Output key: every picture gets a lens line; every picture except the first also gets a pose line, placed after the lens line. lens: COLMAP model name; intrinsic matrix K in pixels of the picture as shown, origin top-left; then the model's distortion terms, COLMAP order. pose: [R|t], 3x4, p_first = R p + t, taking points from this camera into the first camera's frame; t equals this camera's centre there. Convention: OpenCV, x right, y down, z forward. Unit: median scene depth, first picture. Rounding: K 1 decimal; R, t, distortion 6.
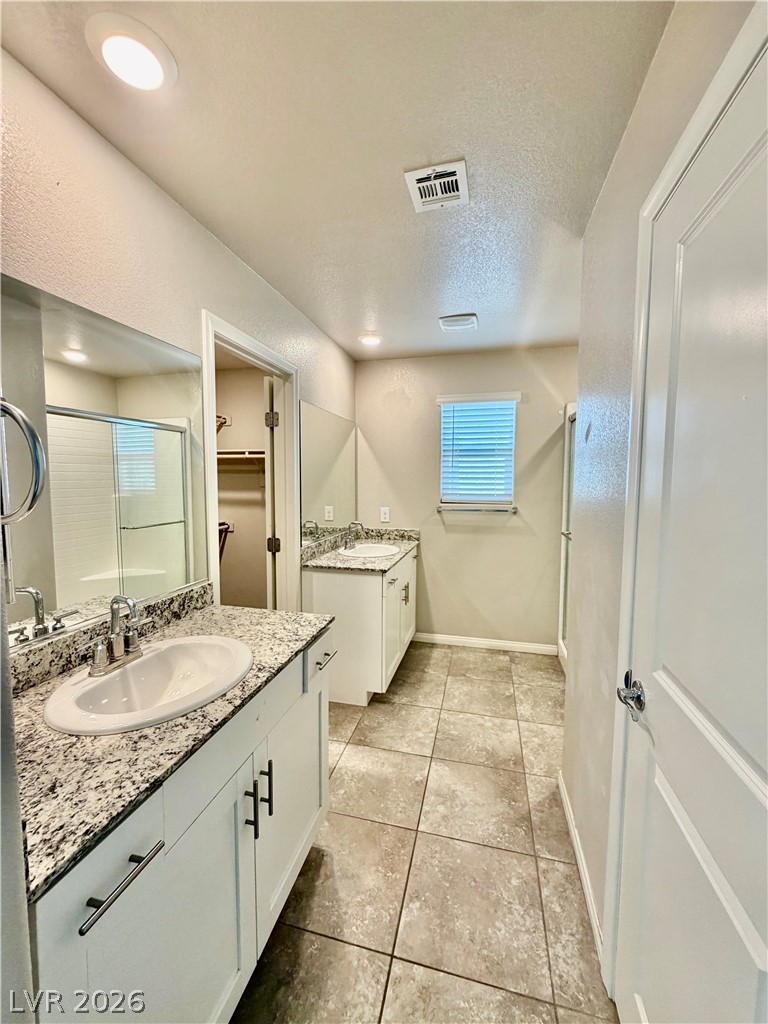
lens RADIAL K [[410.8, 0, 381.5], [0, 410.8, 509.2], [0, 0, 1]] dist [-0.000885, 0.000552]
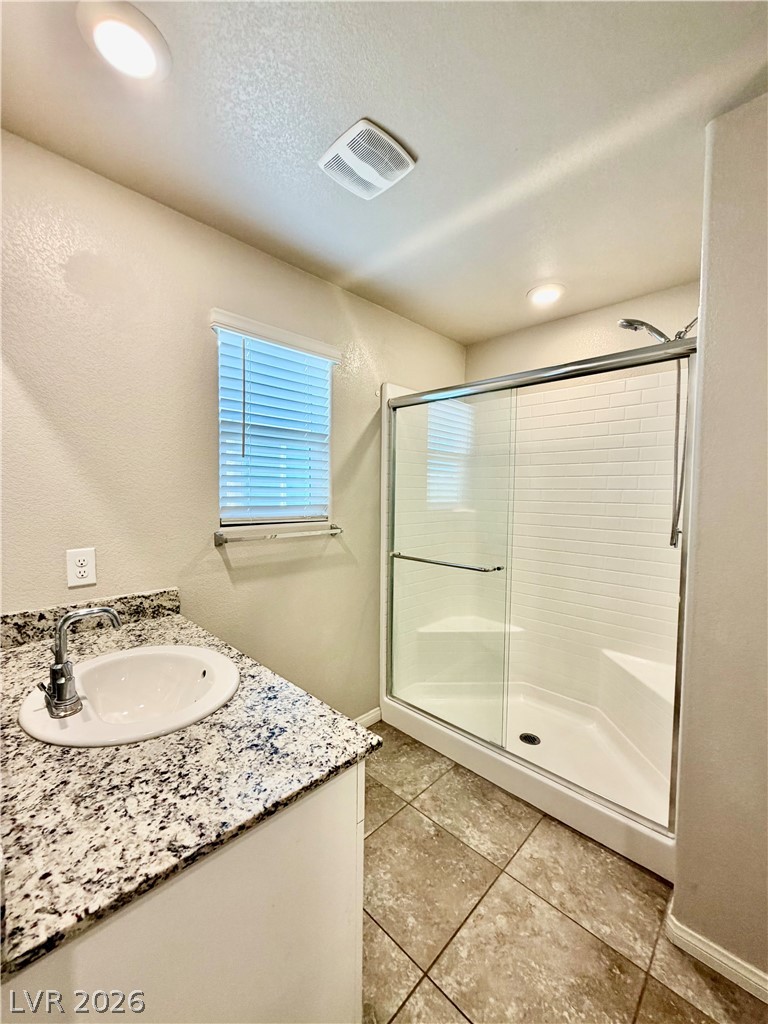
lens RADIAL K [[410.8, 0, 385.8], [0, 410.8, 511.2], [0, 0, 1]] dist [-0.000885, 0.000552]
pose [[0.494781, -0.039914, 0.868101, -0.201040], [0.047449, 0.998695, 0.018875, -0.035910], [-0.867721, 0.031851, 0.496029, 0.611763]]
